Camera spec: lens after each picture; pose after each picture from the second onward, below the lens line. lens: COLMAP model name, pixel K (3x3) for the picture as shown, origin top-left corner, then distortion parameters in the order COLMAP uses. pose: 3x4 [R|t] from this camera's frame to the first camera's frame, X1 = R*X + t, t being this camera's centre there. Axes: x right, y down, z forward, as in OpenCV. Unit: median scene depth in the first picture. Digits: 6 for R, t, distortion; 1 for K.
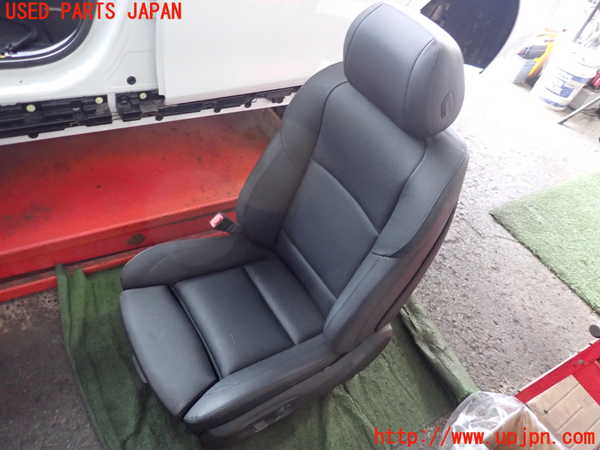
lens RADIAL K [[451.1, 0, 300.0], [0, 451.1, 225.0], [0, 0, 1]] dist [0.005681, 0.003279]
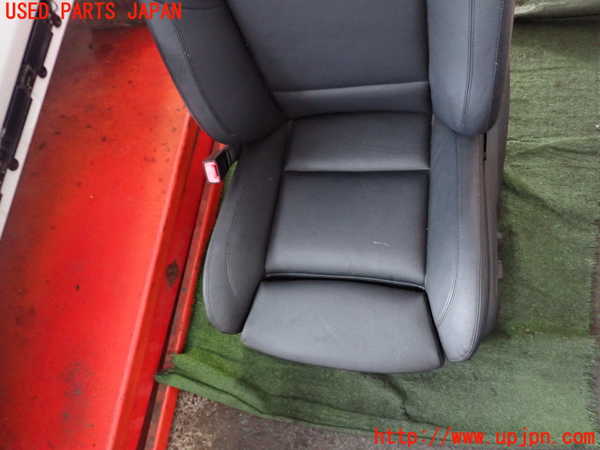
lens RADIAL K [[451.1, 0, 300.0], [0, 451.1, 225.0], [0, 0, 1]] dist [0.005681, 0.003279]
pose [[0.546307, -0.819099, -0.175001, -0.063160], [0.815203, 0.471996, 0.335653, -0.089271], [-0.192334, -0.326031, 0.925587, 0.342314]]
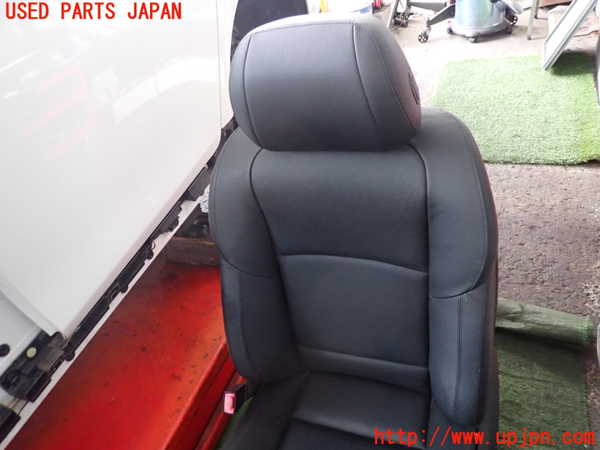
lens RADIAL K [[451.1, 0, 300.0], [0, 451.1, 225.0], [0, 0, 1]] dist [0.005681, 0.003279]
pose [[0.720151, -0.663428, 0.203090, -0.059475], [0.679544, 0.733510, -0.013509, -0.133239], [-0.140007, 0.147737, 0.979067, 0.223215]]
